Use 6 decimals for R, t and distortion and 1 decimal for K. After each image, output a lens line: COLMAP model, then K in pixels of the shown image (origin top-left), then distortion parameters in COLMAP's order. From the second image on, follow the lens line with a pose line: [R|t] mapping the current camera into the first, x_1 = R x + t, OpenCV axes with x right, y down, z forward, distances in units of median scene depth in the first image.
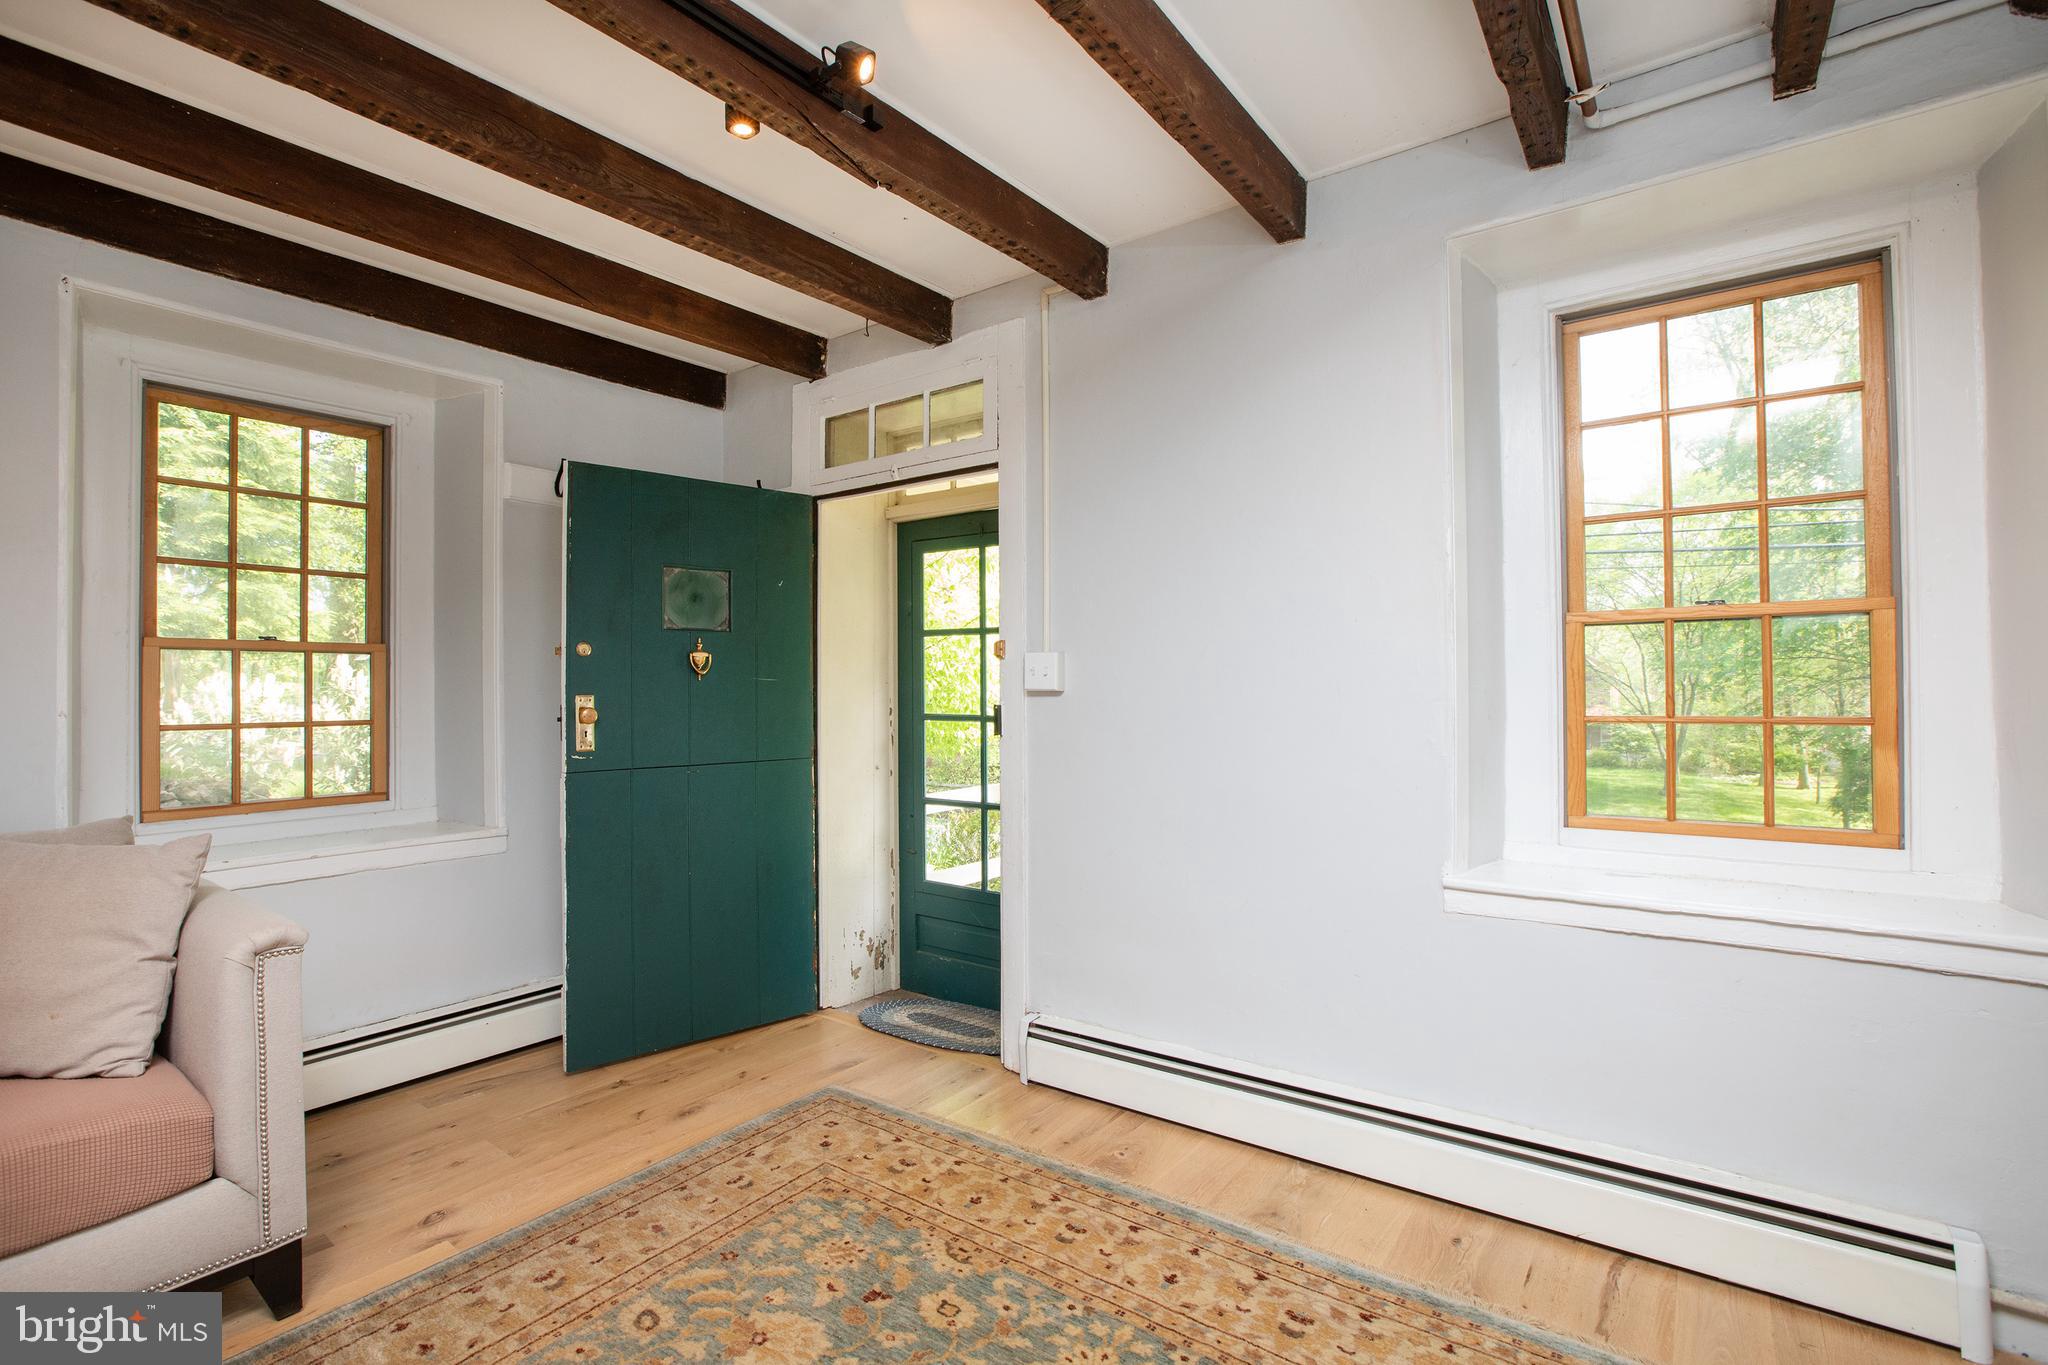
lens RADIAL K [[826.4, 0, 1067.1], [0, 826.4, 672.2], [0, 0, 1]] dist [-0.016881, 0.000240]
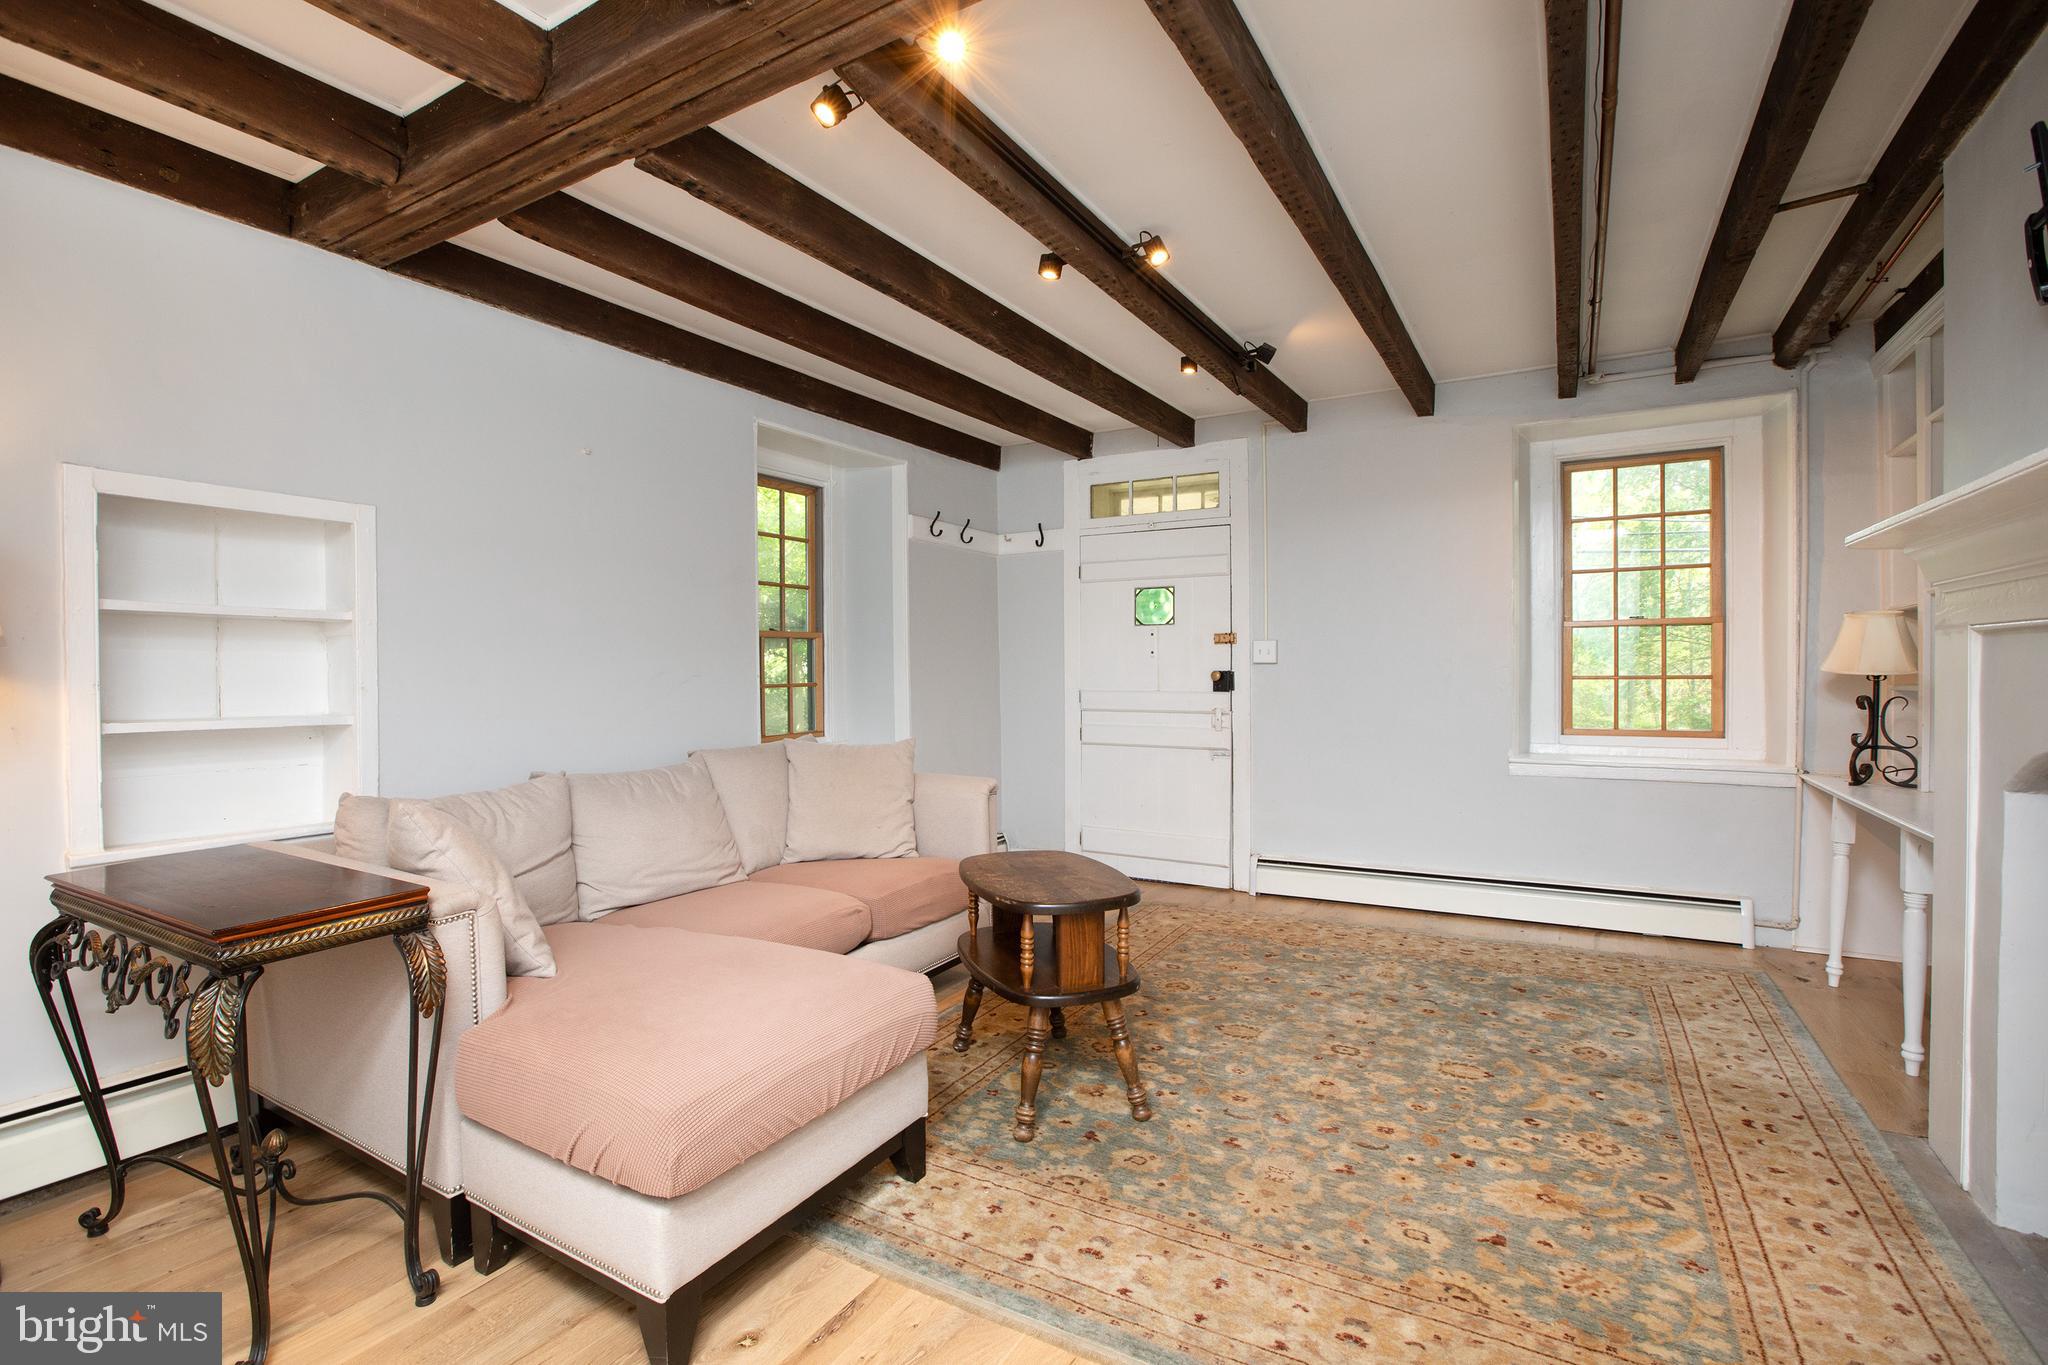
lens RADIAL K [[826.4, 0, 1067.1], [0, 826.4, 672.2], [0, 0, 1]] dist [-0.016881, 0.000240]
pose [[0.993587, -0.001689, 0.113055, -0.741266], [-0.001142, 0.999687, 0.024972, -0.001532], [-0.113062, -0.024941, 0.993275, -0.750109]]
